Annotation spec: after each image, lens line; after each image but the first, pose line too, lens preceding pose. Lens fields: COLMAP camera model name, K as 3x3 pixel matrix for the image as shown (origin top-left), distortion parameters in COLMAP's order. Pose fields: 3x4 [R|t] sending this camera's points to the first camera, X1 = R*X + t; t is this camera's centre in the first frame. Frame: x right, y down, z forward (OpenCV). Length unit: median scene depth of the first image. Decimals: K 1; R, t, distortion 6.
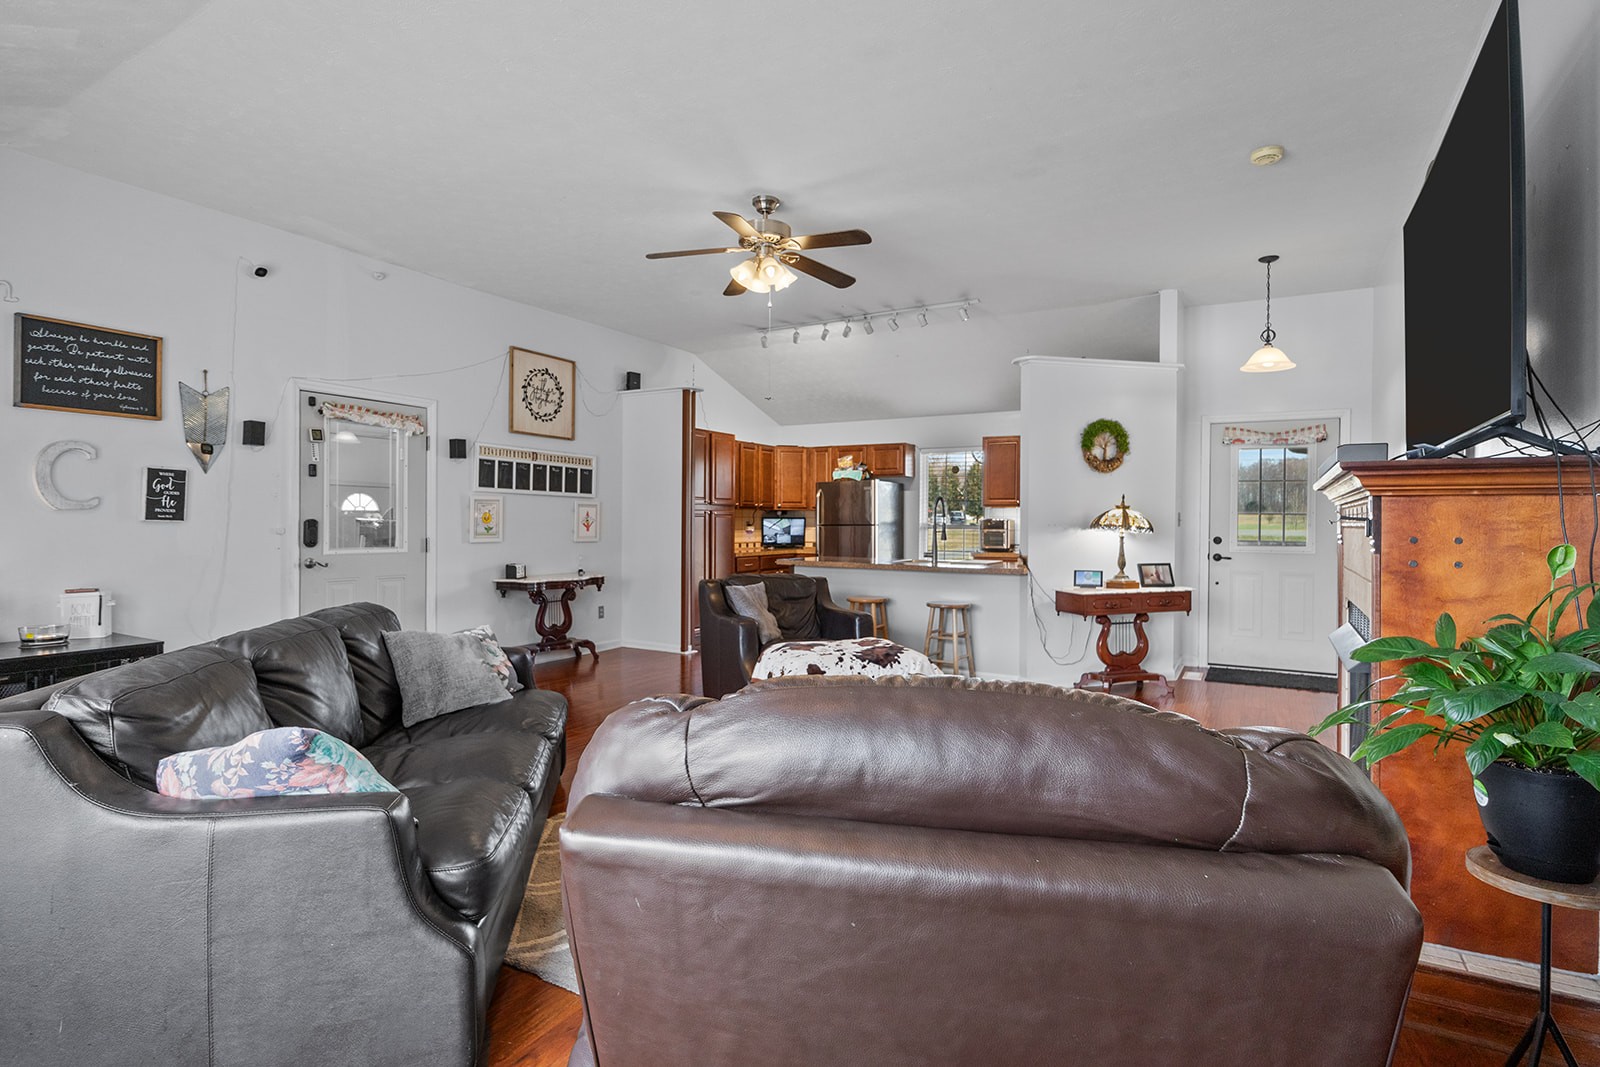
lens RADIAL K [[799.4, 0, 802.1], [0, 799.4, 533.3], [0, 0, 1]] dist [-0.013046, 0.000722]
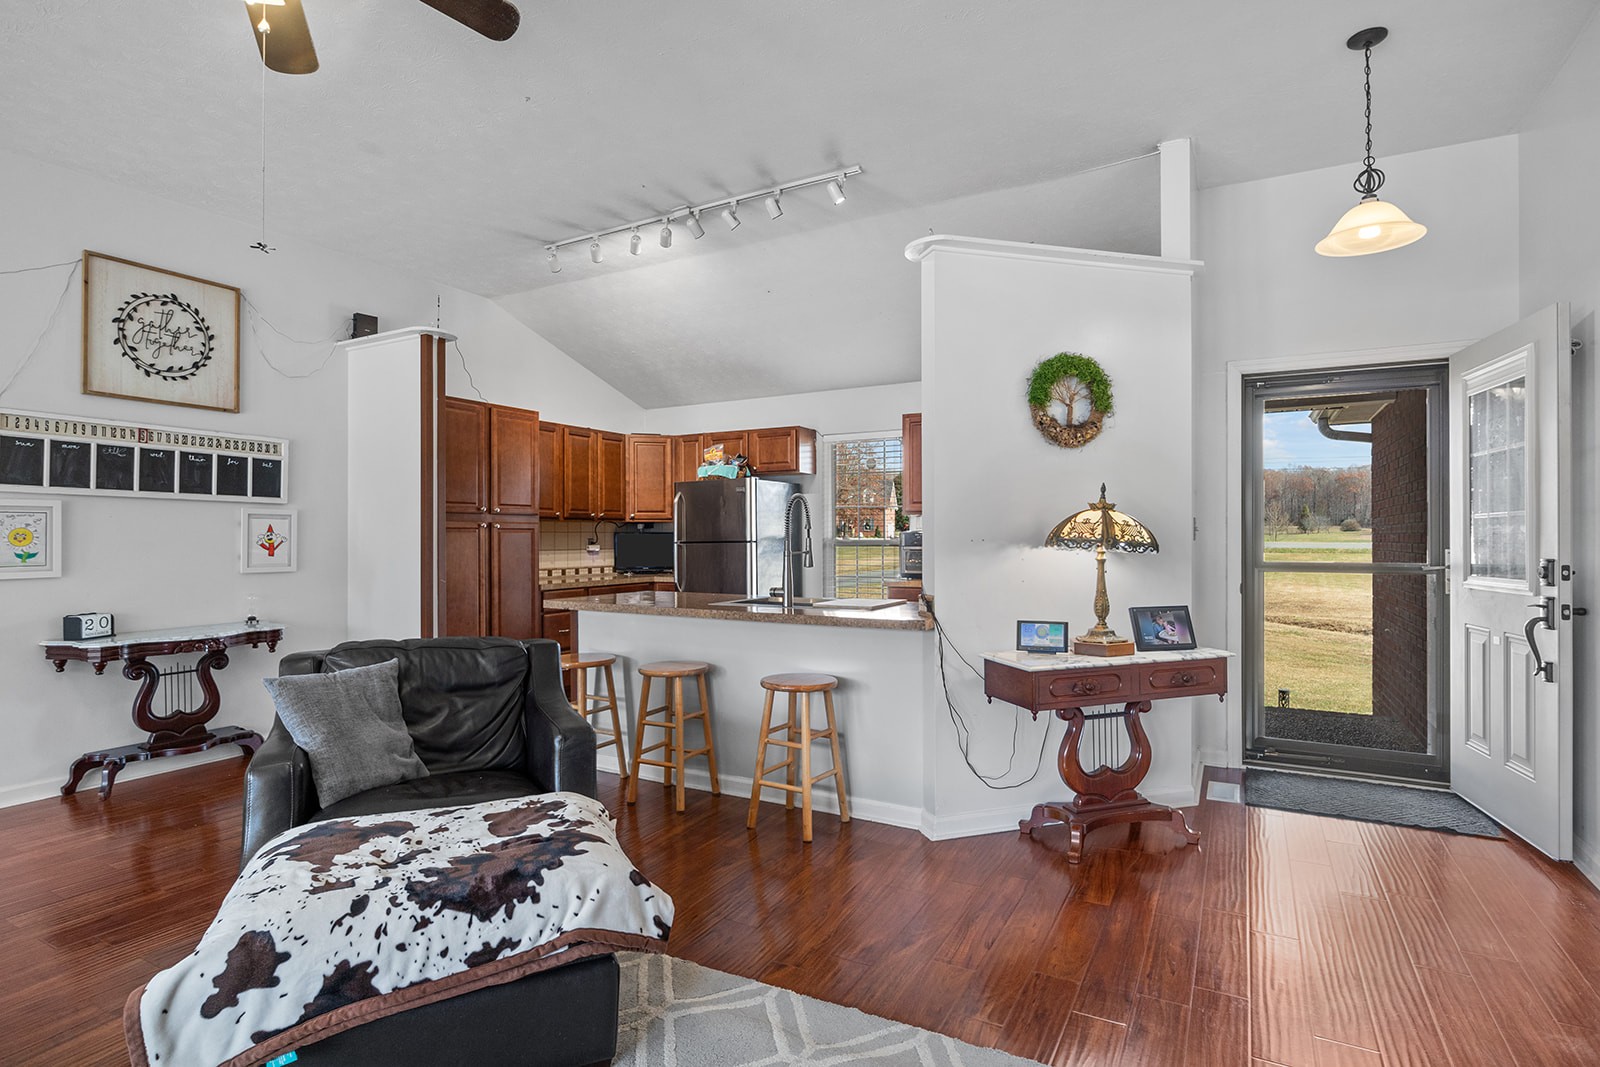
lens RADIAL K [[799.4, 0, 801.0], [0, 799.4, 543.2], [0, 0, 1]] dist [-0.013046, 0.000722]
pose [[0.999738, -0.009511, 0.020822, 0.166225], [0.009656, 0.999930, -0.006862, -0.005358], [-0.020756, 0.007061, 0.999760, 0.413700]]
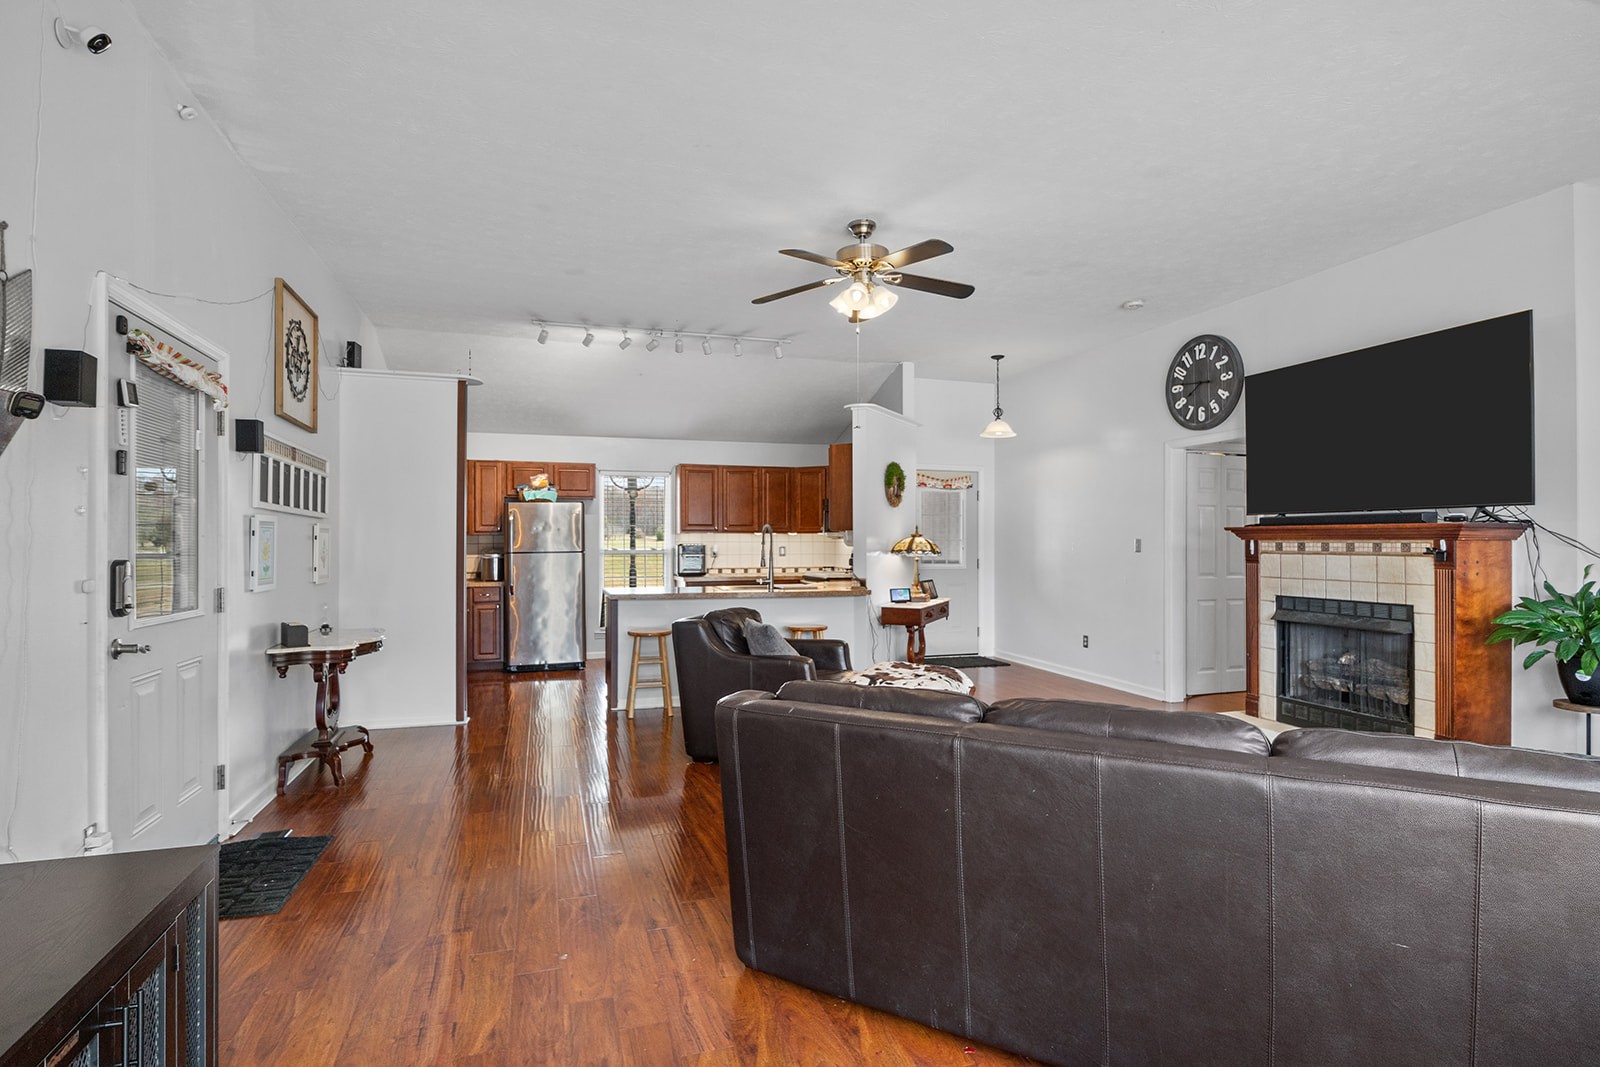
lens RADIAL K [[799.4, 0, 797.1], [0, 799.4, 541.2], [0, 0, 1]] dist [-0.013046, 0.000722]
pose [[0.670943, -0.003221, 0.741502, -0.582244], [0.013604, 0.999876, -0.007967, -0.015966], [-0.741384, 0.015433, 0.670904, 0.286410]]
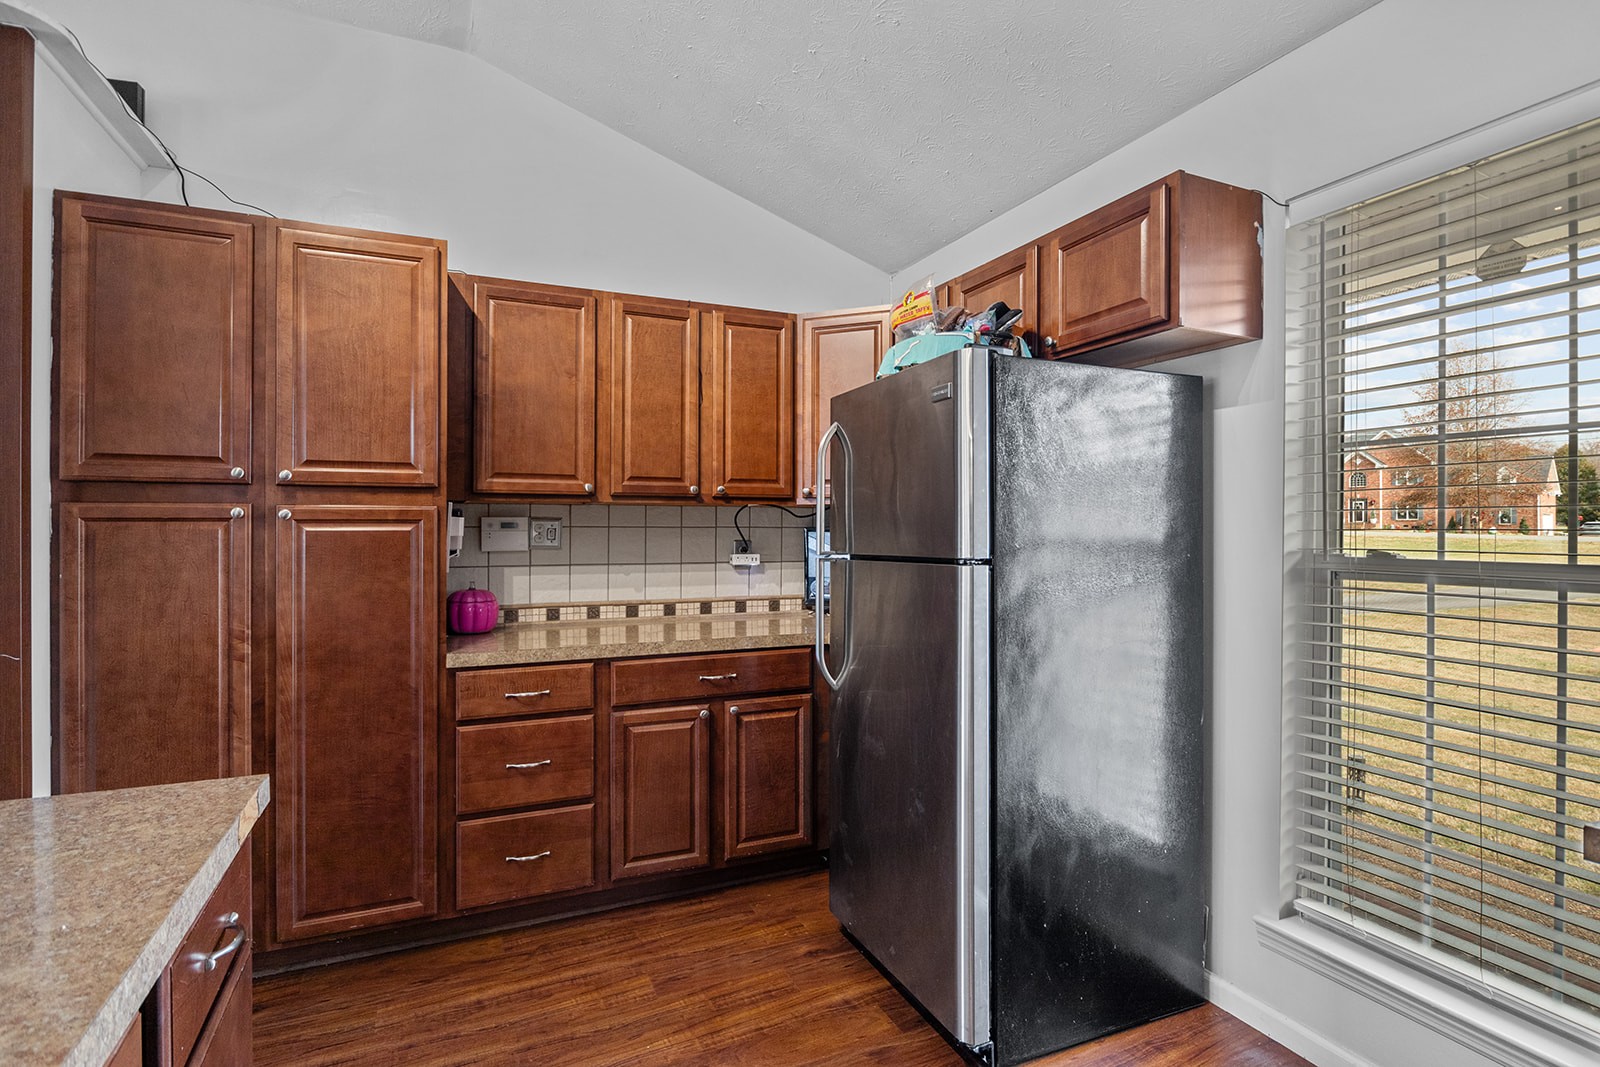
lens RADIAL K [[799.4, 0, 808.5], [0, 799.4, 524.2], [0, 0, 1]] dist [-0.013046, 0.000722]
pose [[0.814351, -0.006870, -0.580332, 0.246396], [-0.004791, 0.999816, -0.018558, -0.023080], [0.580353, 0.017893, 0.814168, 1.117601]]
